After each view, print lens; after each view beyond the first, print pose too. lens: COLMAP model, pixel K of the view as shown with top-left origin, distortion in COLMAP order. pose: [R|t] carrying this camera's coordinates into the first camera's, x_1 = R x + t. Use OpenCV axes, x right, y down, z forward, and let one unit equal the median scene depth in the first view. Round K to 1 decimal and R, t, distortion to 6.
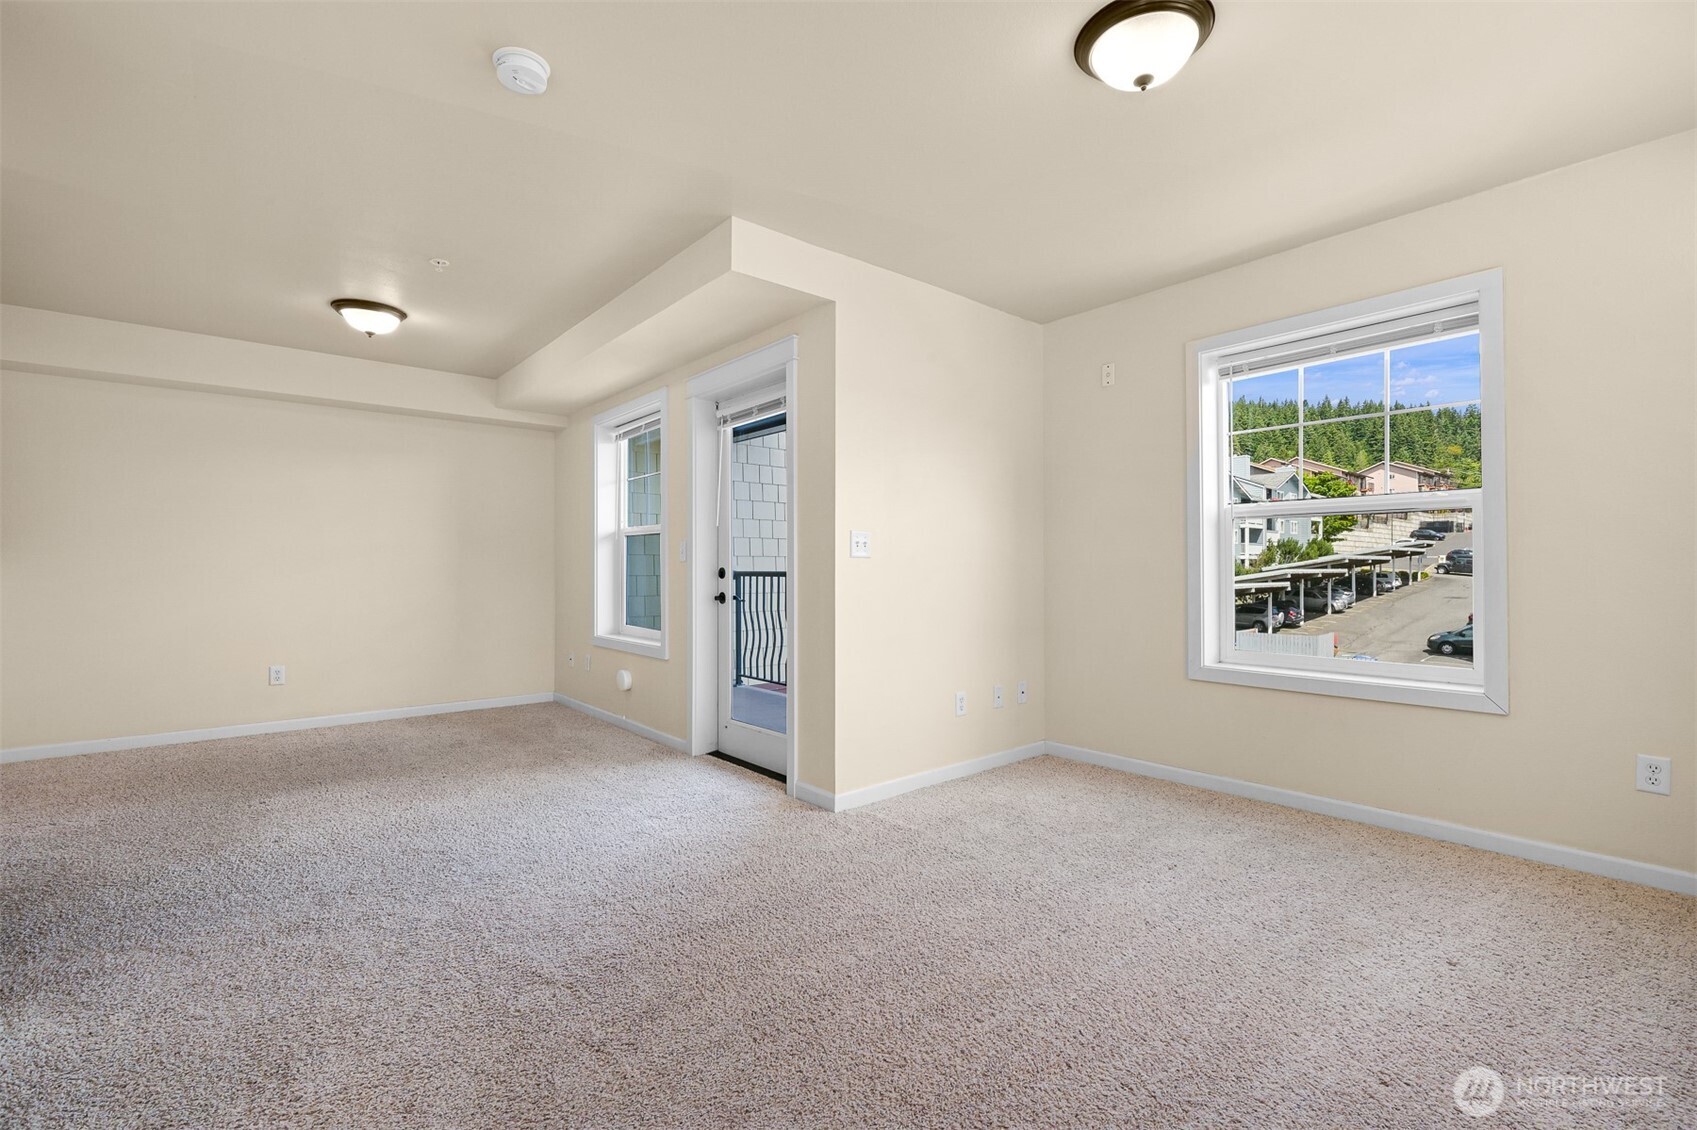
lens RADIAL K [[742.1, 0, 848.5], [0, 742.1, 565.0], [0, 0, 1]] dist [-0.002408, -0.000135]
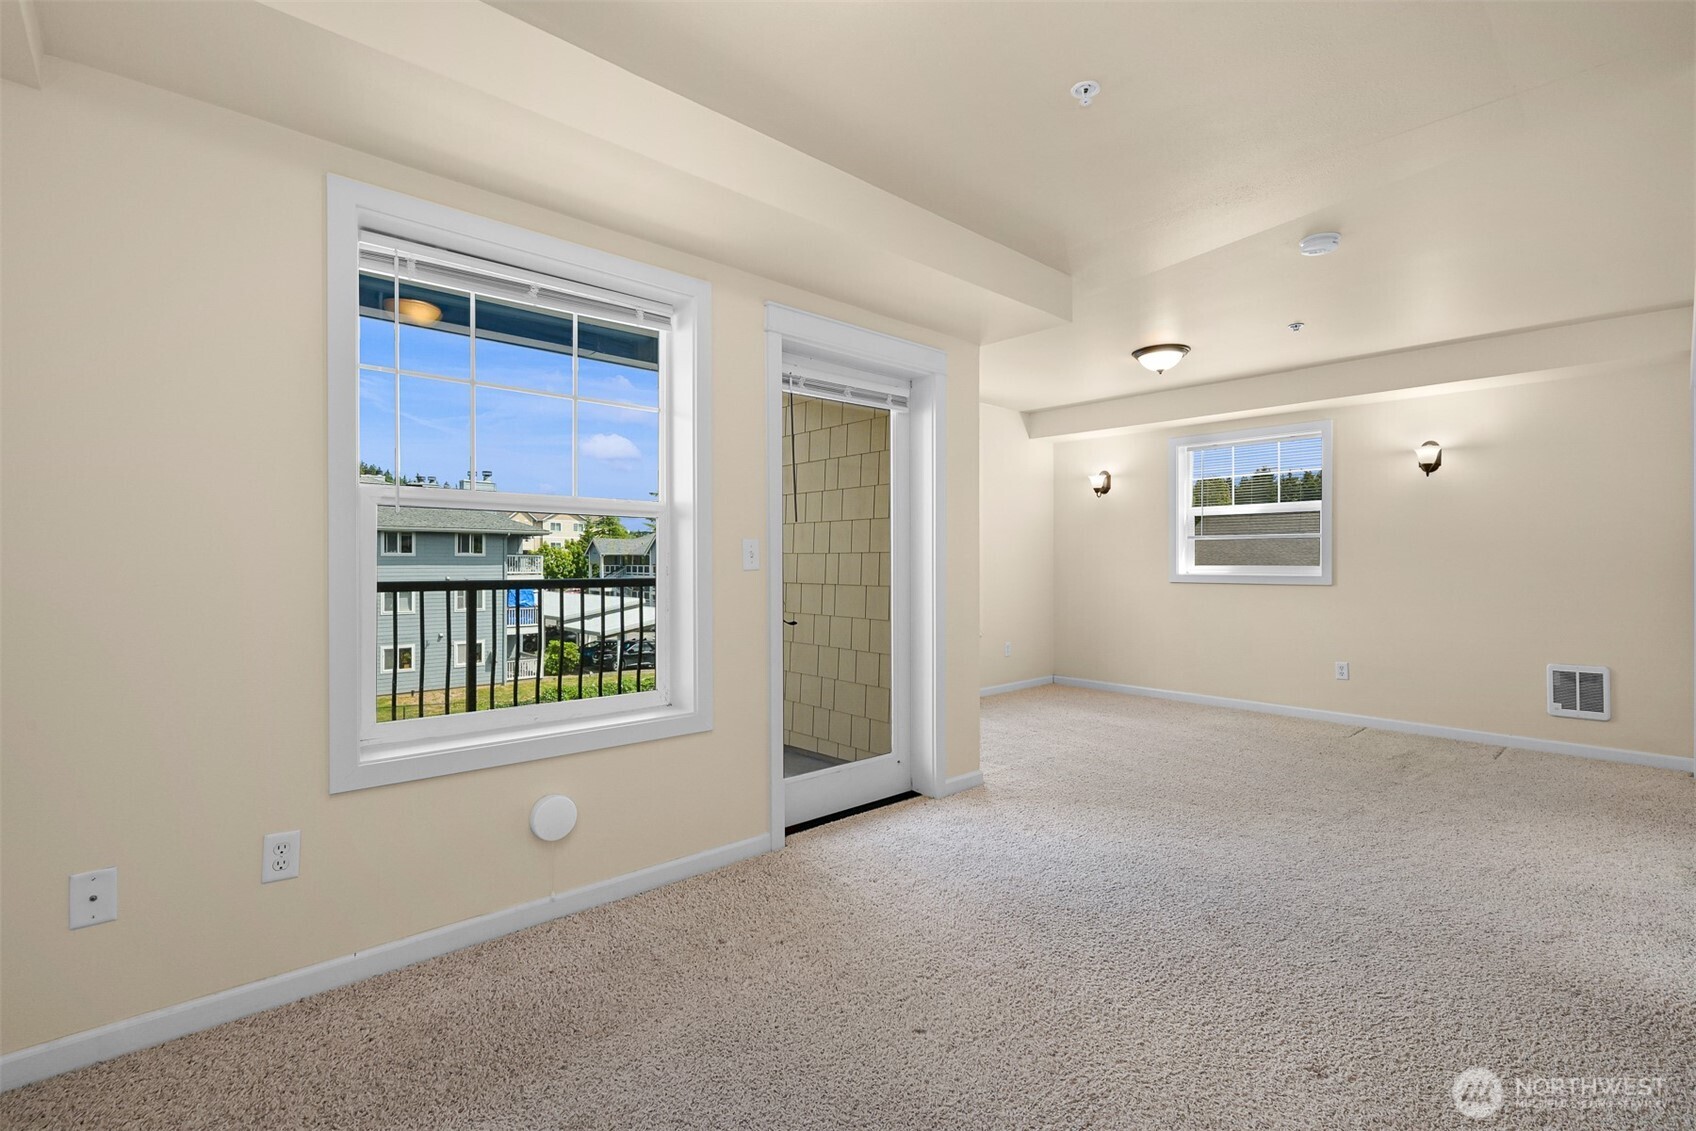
lens RADIAL K [[758.7, 0, 848.0], [0, 758.7, 565.5], [0, 0, 1]] dist [-0.003813, -0.000308]
pose [[-0.035017, -0.002471, 0.999384, -0.077532], [-0.006424, 0.999977, 0.002247, -0.000896], [-0.999366, -0.006342, -0.035032, 0.080129]]
